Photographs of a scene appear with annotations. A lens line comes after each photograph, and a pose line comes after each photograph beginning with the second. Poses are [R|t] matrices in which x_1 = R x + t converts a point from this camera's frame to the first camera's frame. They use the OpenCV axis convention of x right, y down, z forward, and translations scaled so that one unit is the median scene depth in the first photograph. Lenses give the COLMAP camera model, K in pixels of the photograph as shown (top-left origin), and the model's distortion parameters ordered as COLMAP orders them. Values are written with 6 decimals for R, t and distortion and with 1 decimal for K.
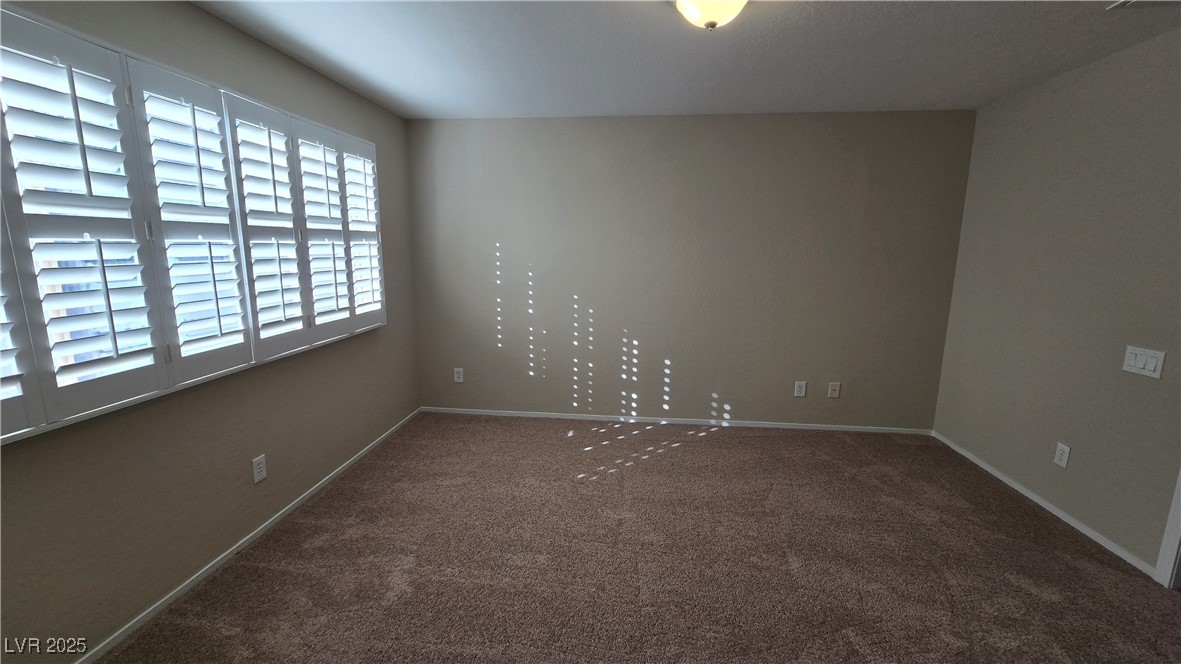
lens RADIAL K [[482.7, 0, 587.4], [0, 482.7, 330.9], [0, 0, 1]] dist [-0.001754, 0.000978]
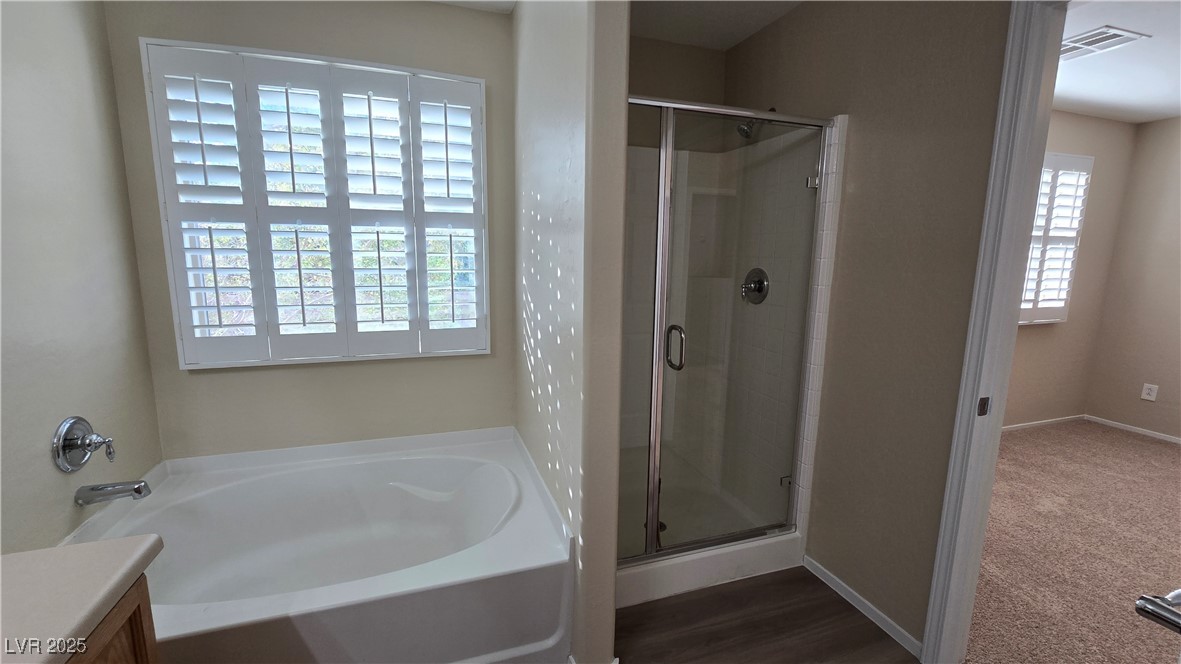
lens RADIAL K [[482.7, 0, 587.4], [0, 482.7, 330.9], [0, 0, 1]] dist [-0.001754, 0.000978]
pose [[0.416399, 0.138765, -0.898530, 0.127277], [-0.167510, 0.983075, 0.074193, 0.119454], [0.893617, 0.119618, 0.432596, -0.483507]]
